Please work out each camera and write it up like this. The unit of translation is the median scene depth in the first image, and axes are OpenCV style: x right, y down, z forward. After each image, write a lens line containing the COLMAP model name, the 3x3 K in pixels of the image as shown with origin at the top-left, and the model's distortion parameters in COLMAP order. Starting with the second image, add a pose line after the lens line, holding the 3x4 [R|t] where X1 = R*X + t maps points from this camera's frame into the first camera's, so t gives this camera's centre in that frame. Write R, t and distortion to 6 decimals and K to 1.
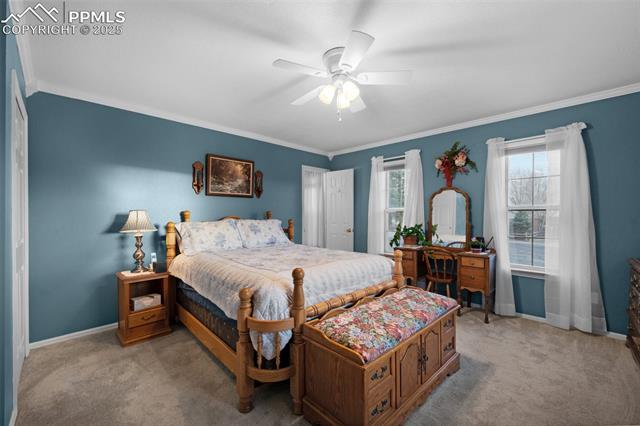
lens RADIAL K [[257.1, 0, 319.5], [0, 257.1, 216.2], [0, 0, 1]] dist [0.001419, 0.000078]
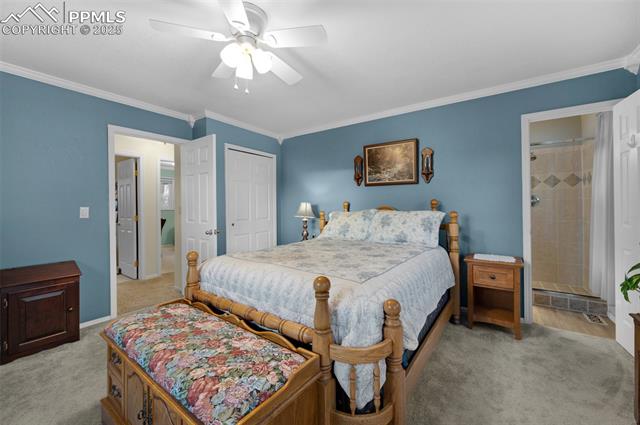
lens RADIAL K [[257.1, 0, 319.4], [0, 257.1, 207.7], [0, 0, 1]] dist [0.001419, 0.000078]
pose [[0.181583, 0.007983, -0.983343, 0.543824], [0.001662, 0.999963, 0.008425, -0.003644], [0.983374, -0.003164, 0.181563, 0.627015]]
